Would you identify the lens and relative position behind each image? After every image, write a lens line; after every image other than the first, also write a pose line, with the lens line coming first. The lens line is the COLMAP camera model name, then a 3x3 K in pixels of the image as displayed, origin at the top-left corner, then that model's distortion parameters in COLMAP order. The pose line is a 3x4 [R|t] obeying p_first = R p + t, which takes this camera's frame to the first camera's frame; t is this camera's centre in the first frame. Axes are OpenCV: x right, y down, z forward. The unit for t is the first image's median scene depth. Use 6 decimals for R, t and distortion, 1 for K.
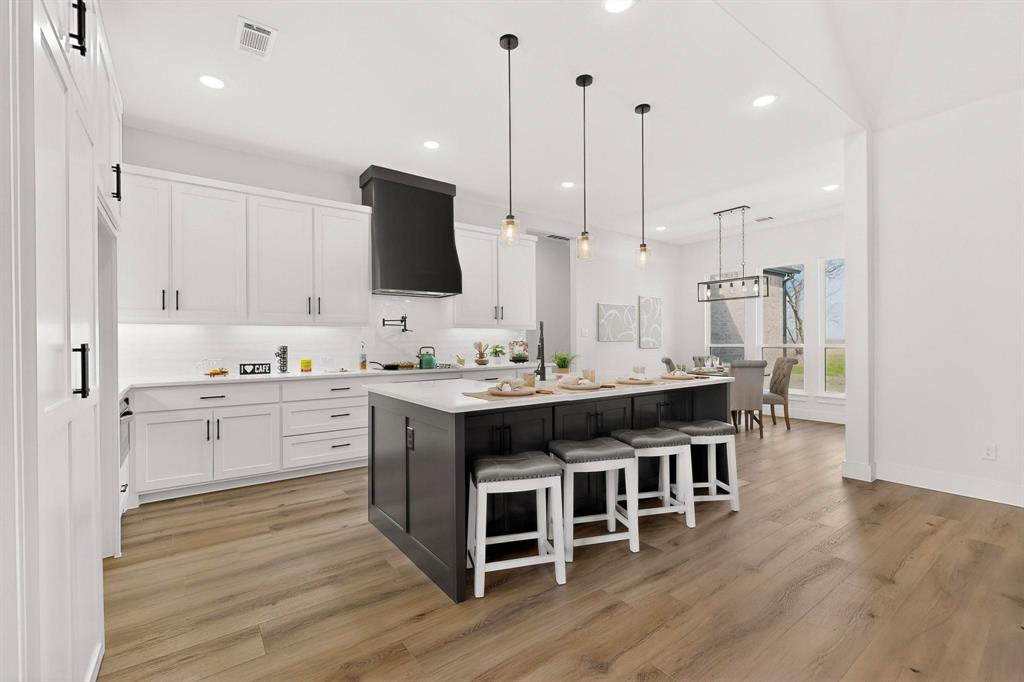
lens RADIAL K [[444.1, 0, 512.0], [0, 444.1, 341.0], [0, 0, 1]] dist [0.000805, 0.000050]
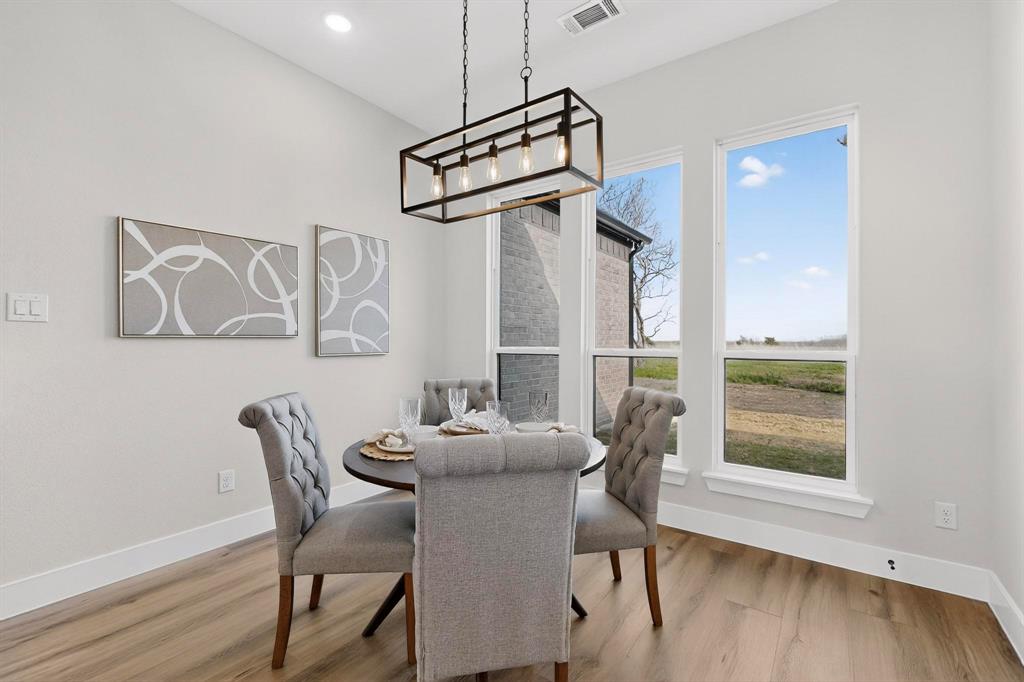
lens RADIAL K [[444.1, 0, 512.0], [0, 444.1, 341.0], [0, 0, 1]] dist [0.000805, 0.000050]
pose [[0.954963, 0.006743, 0.296648, 0.337067], [-0.007355, 0.999973, 0.000946, 0.000109], [-0.296633, -0.003085, 0.954987, 0.571557]]
